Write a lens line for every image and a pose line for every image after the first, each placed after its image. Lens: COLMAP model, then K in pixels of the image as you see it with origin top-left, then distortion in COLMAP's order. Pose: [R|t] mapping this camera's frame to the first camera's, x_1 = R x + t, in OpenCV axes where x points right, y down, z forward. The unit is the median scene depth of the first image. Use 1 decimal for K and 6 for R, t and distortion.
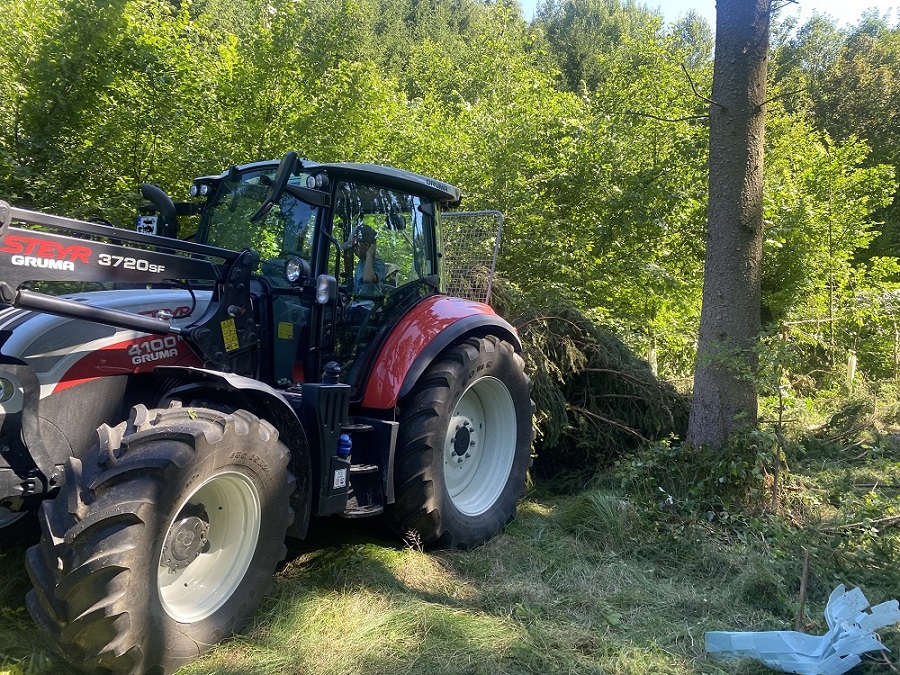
lens RADIAL K [[674.2, 0, 449.1], [0, 674.2, 331.4], [0, 0, 1]] dist [0.001219, -0.001372]
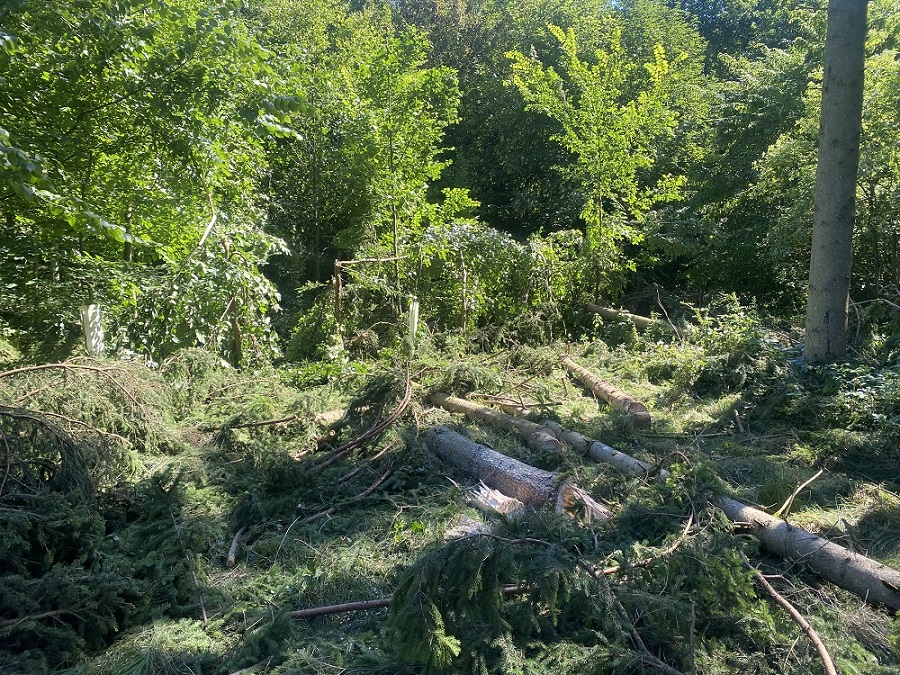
lens RADIAL K [[674.2, 0, 449.5], [0, 674.2, 337.4], [0, 0, 1]] dist [0.001219, -0.001372]
pose [[0.862376, -0.065137, 0.502060, 0.217098], [0.027662, 0.996270, 0.081740, 0.012525], [-0.505512, -0.056603, 0.860961, 0.277718]]
